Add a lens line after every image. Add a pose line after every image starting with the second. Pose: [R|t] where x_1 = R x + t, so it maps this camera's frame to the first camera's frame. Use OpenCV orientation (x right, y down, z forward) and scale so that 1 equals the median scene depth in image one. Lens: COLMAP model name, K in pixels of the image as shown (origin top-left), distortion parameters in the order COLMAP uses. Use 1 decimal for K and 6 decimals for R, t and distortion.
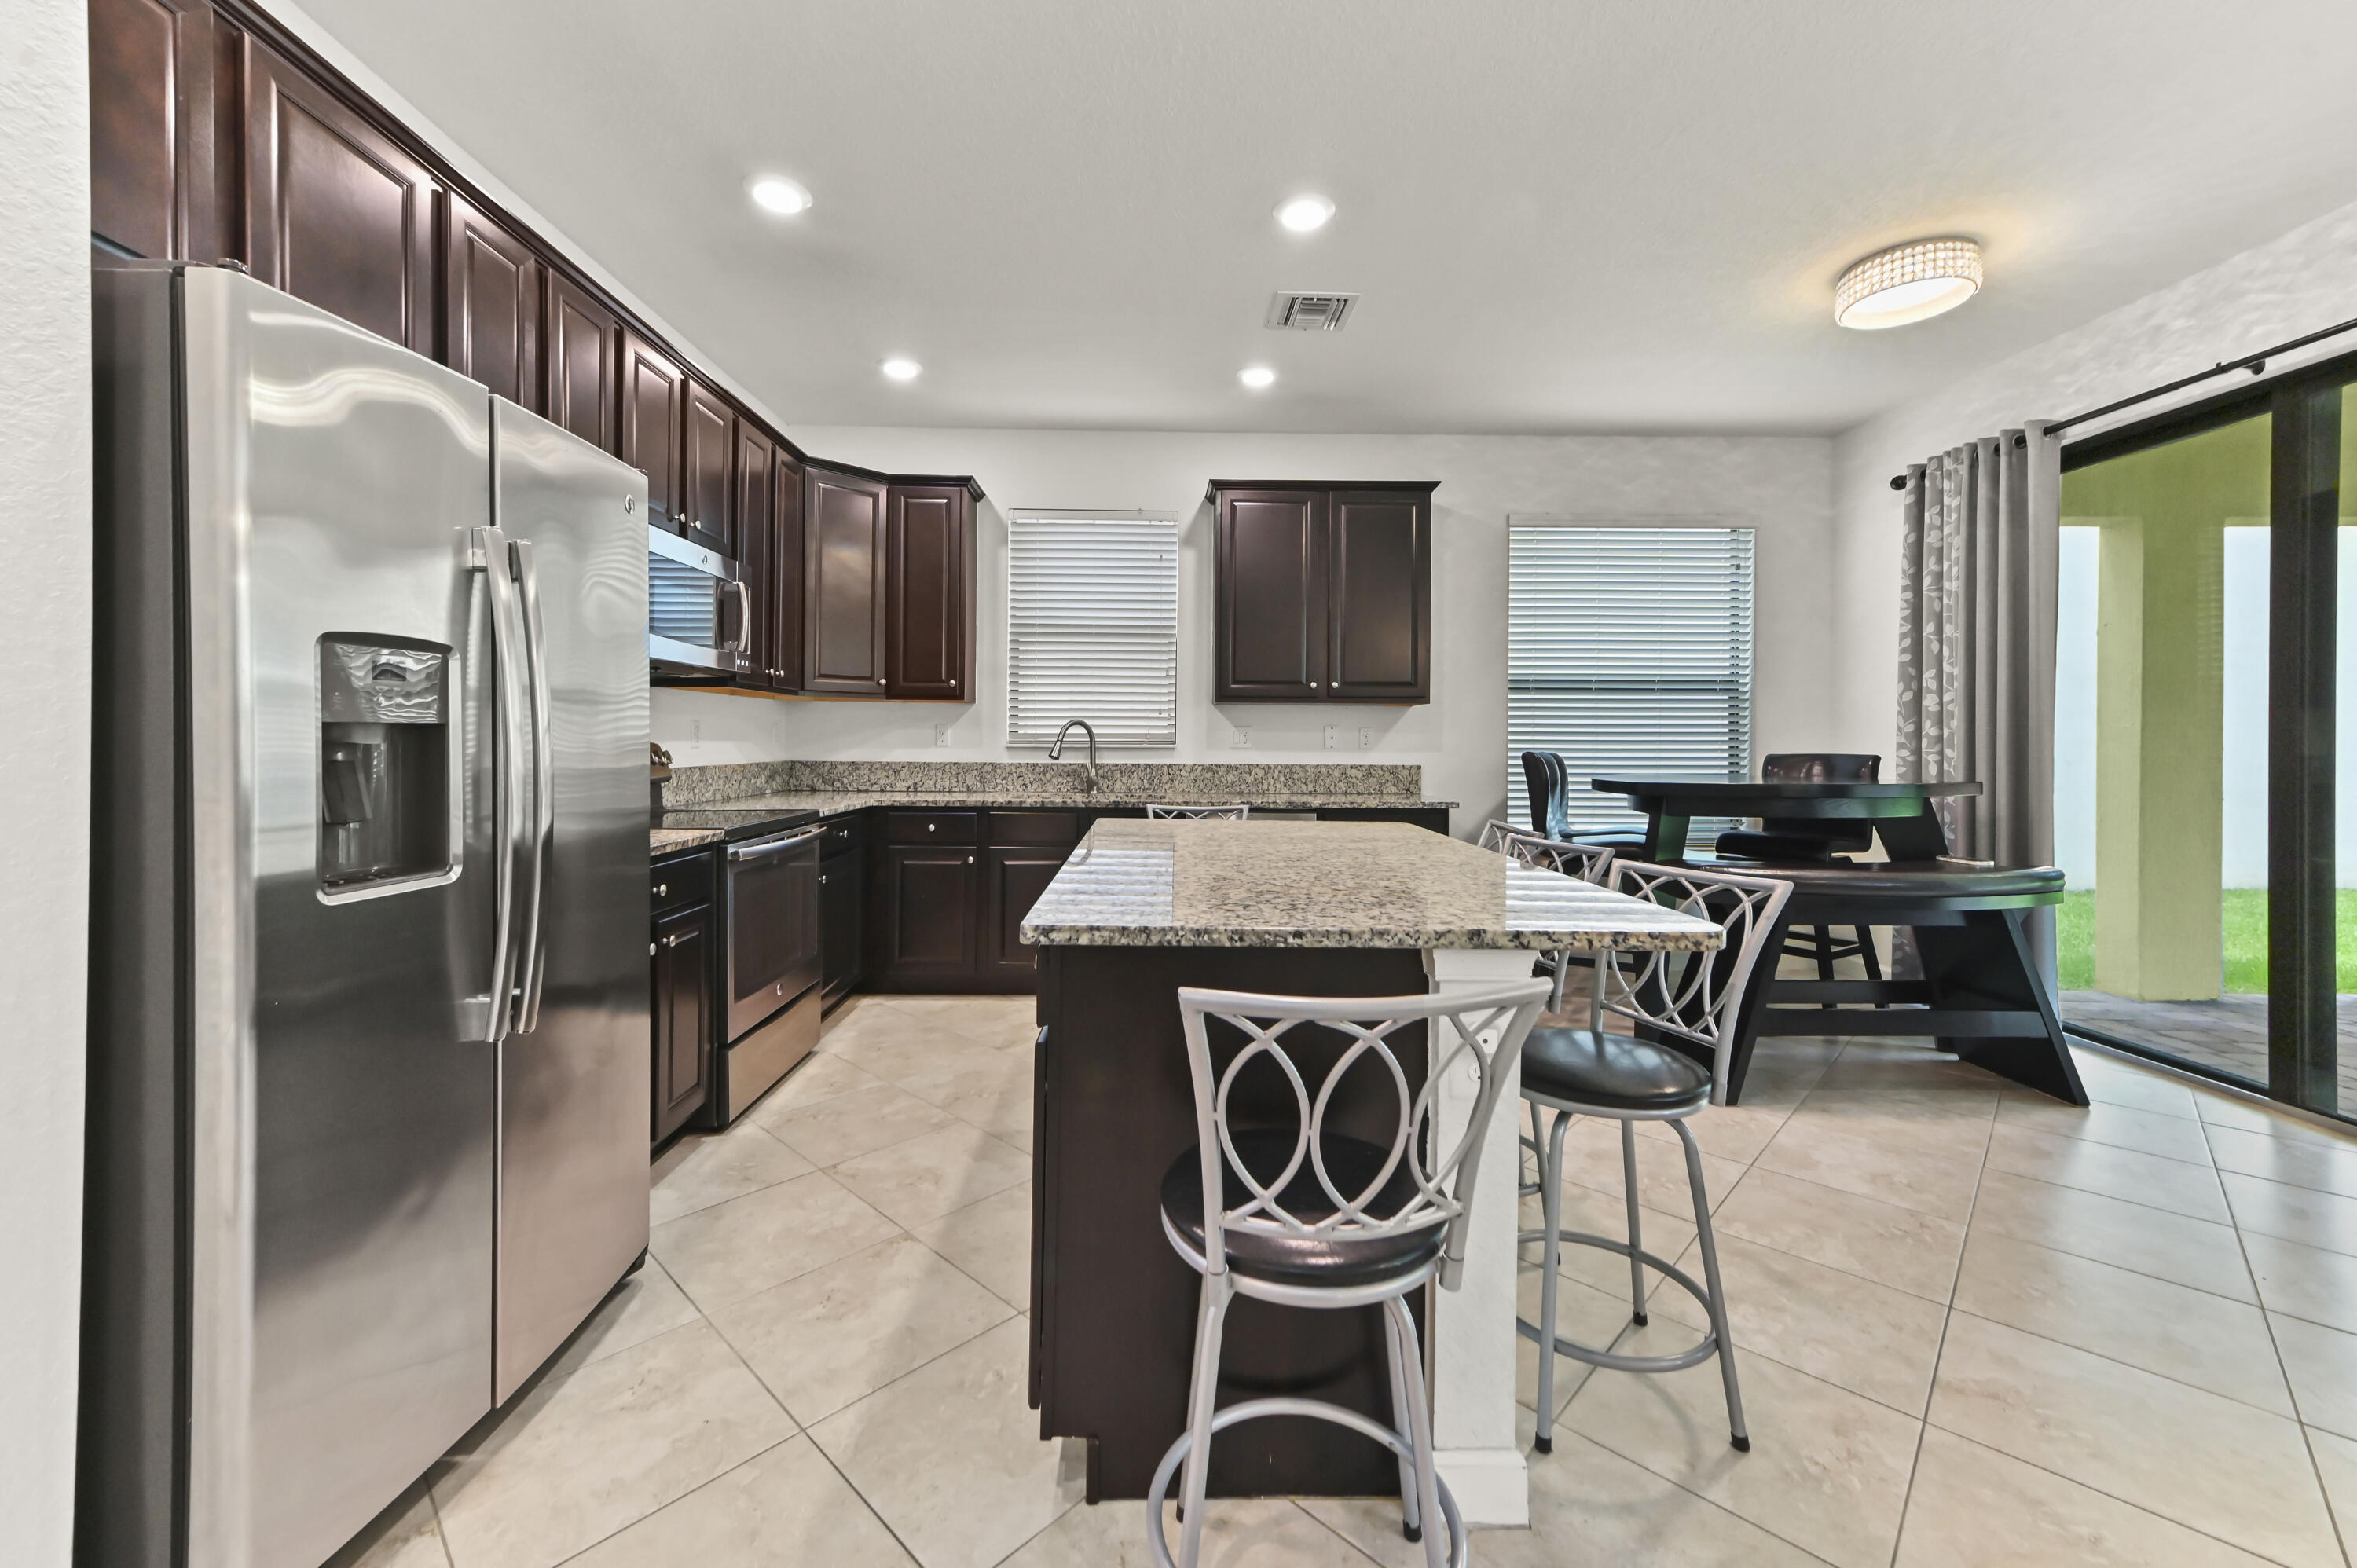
lens RADIAL K [[927.3, 0, 1174.0], [0, 927.3, 741.5], [0, 0, 1]] dist [0.011242, 0.000074]
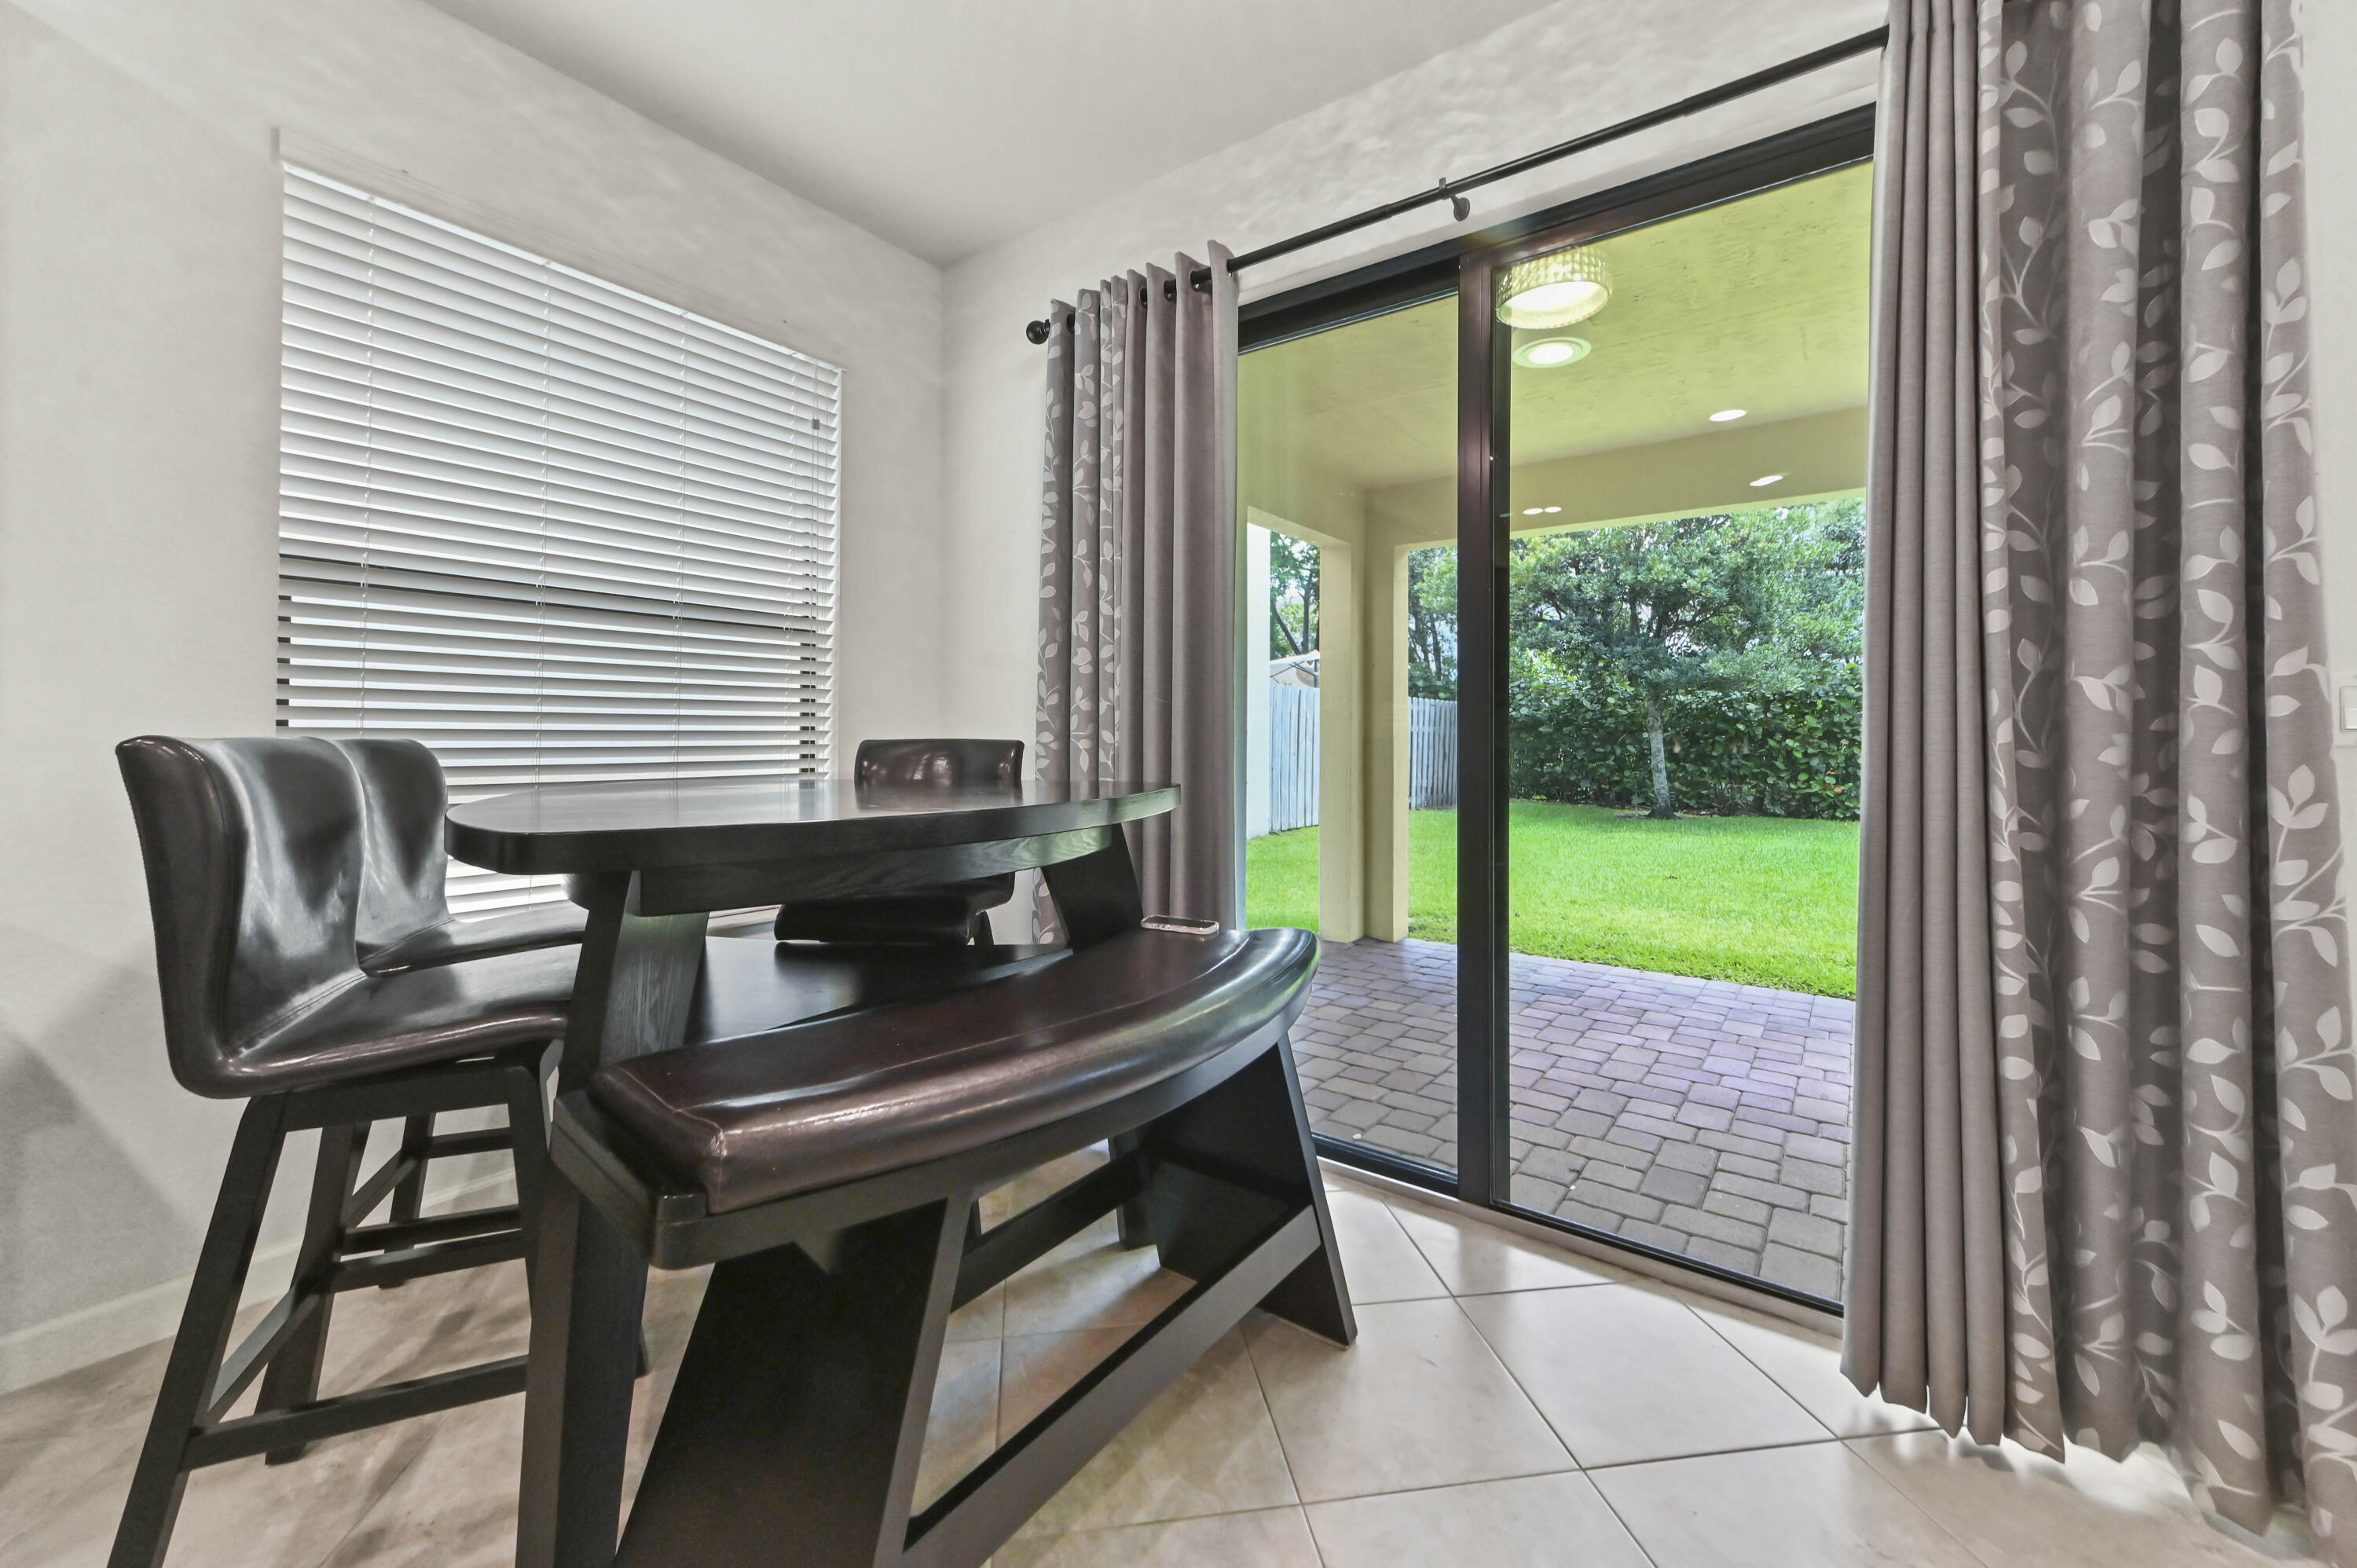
lens RADIAL K [[953.6, 0, 1177.3], [0, 953.6, 723.3], [0, 0, 1]] dist [0.019550, 0.000120]
pose [[0.607240, 0.009695, 0.794460, 0.320600], [-0.004645, 0.999952, -0.008653, 0.008314], [-0.794505, 0.001564, 0.607255, 0.546741]]
